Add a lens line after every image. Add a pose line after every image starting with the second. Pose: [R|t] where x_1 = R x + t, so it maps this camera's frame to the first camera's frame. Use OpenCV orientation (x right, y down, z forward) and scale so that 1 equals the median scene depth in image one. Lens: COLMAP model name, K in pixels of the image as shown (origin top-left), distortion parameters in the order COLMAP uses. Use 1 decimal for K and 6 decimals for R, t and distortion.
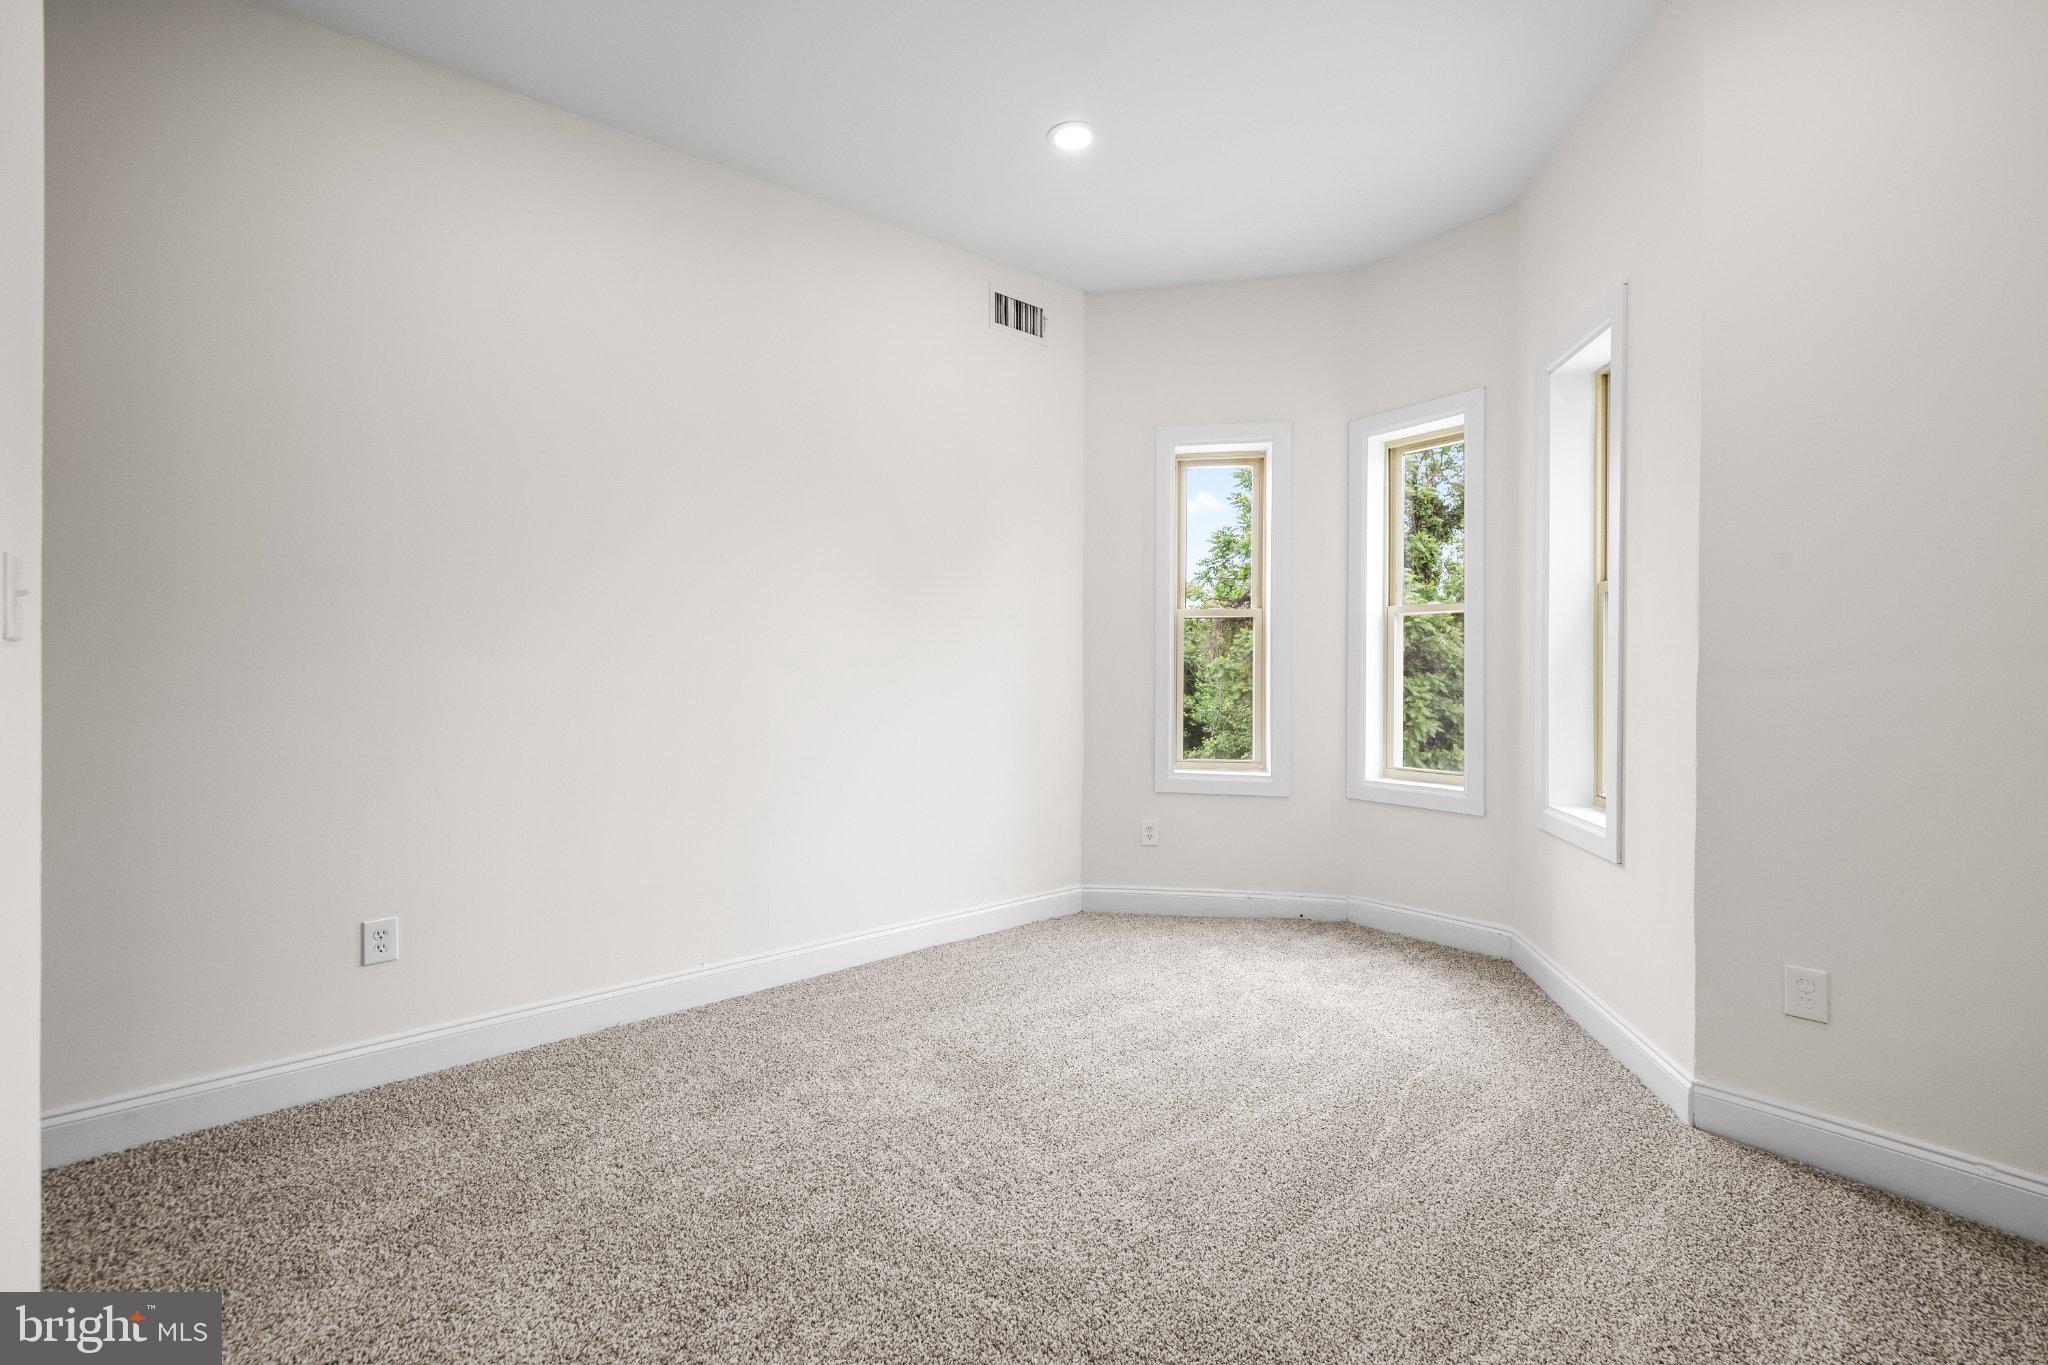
lens RADIAL K [[862.1, 0, 1028.4], [0, 862.1, 674.7], [0, 0, 1]] dist [0.002191, -0.000063]
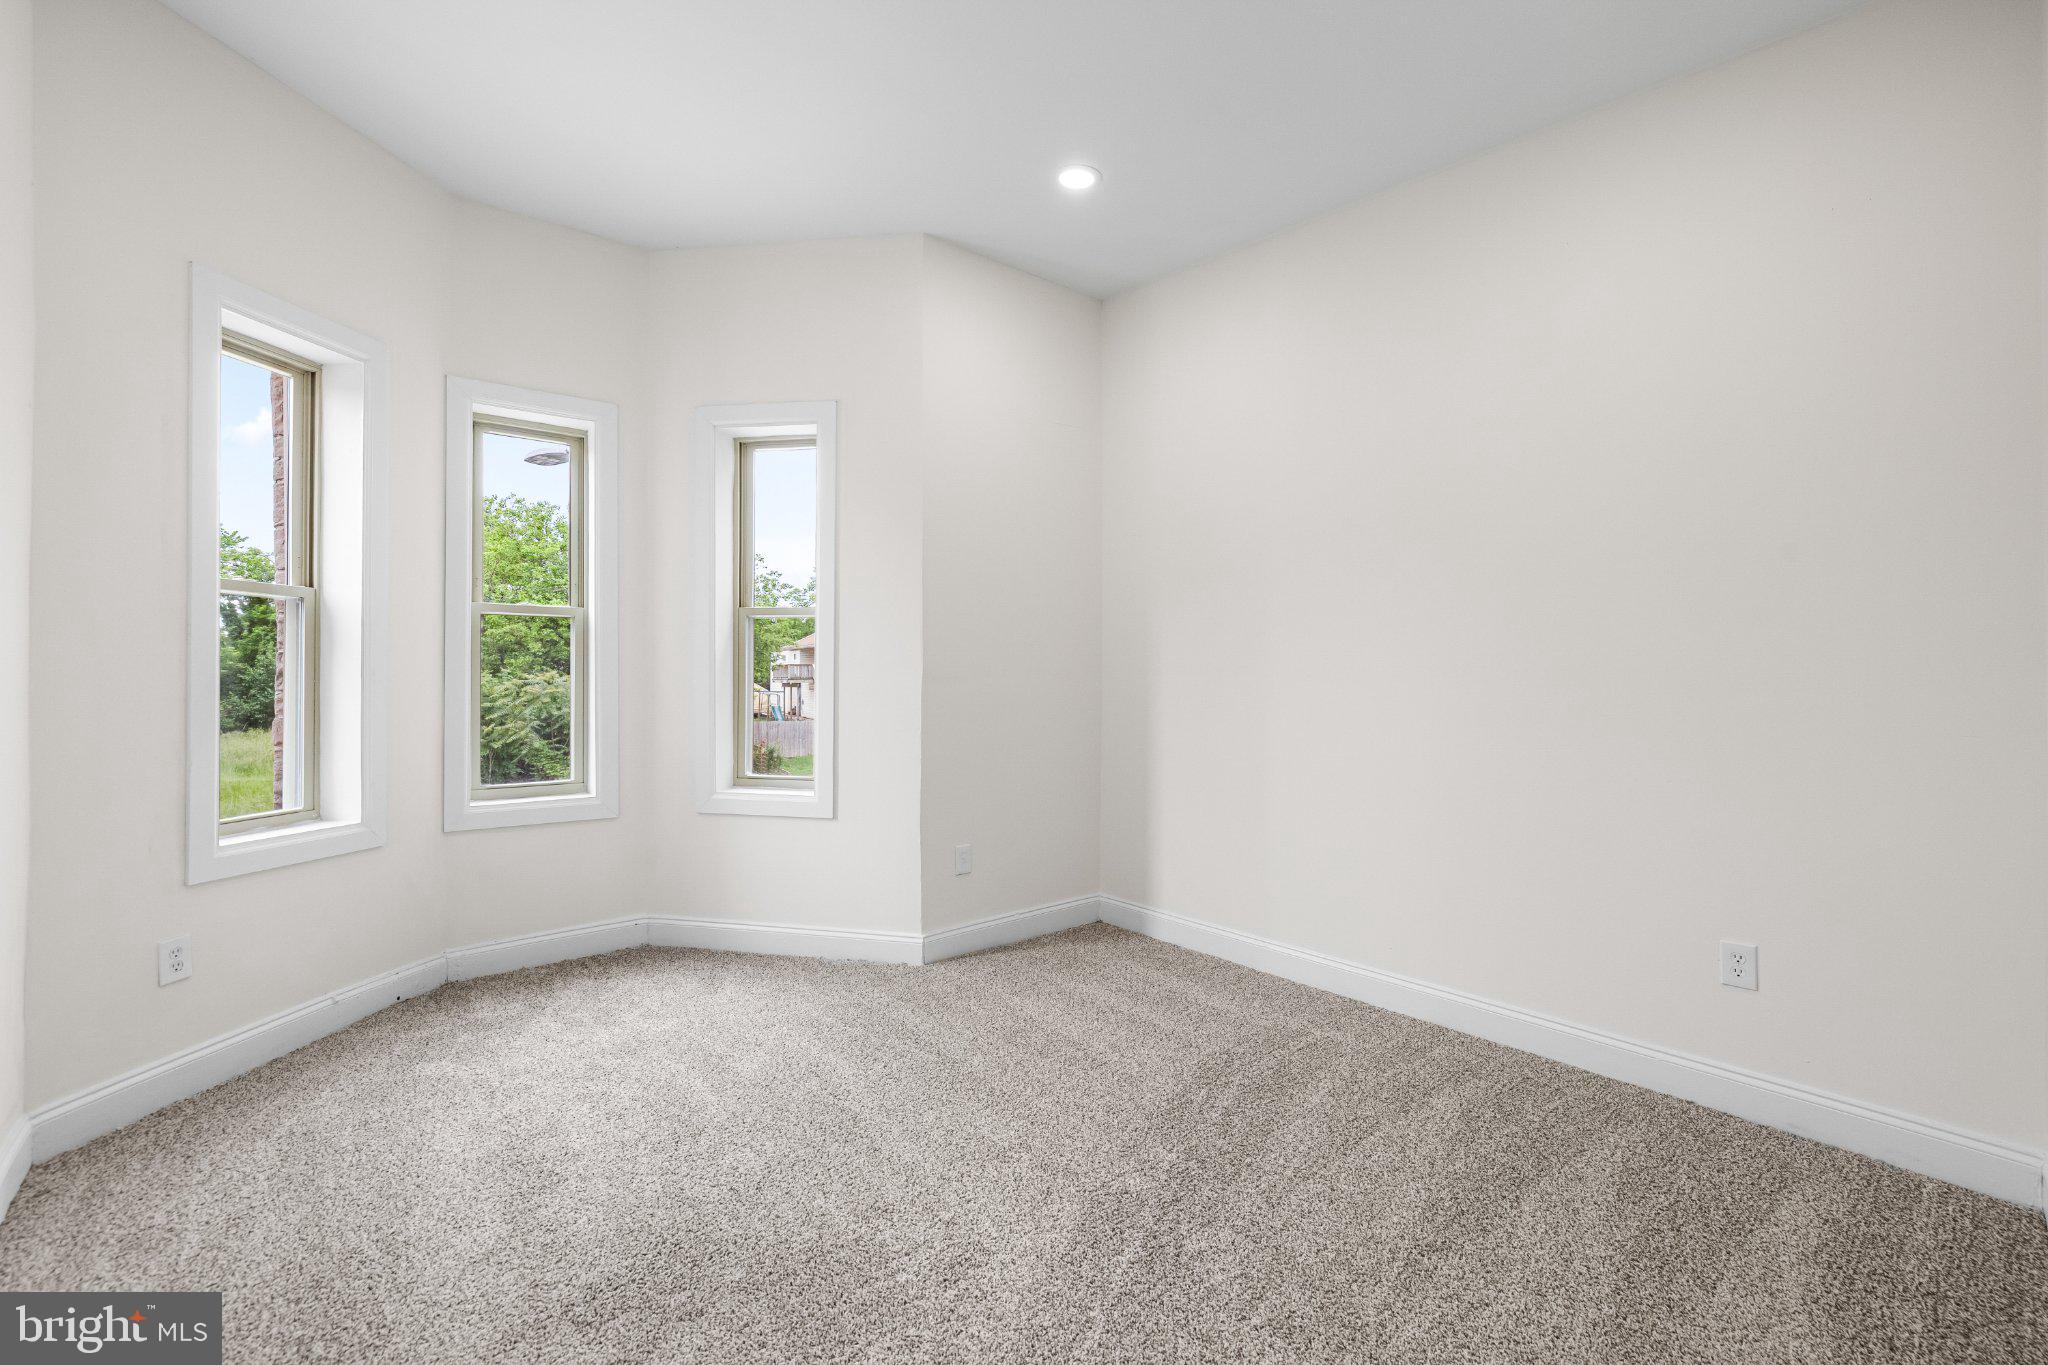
lens RADIAL K [[862.1, 0, 1028.4], [0, 862.1, 674.7], [0, 0, 1]] dist [0.002191, -0.000063]
pose [[0.007133, -0.002003, 0.999973, -0.495907], [0.000109, 0.999998, 0.002002, -0.009270], [-0.999975, 0.000094, 0.007133, 0.489470]]
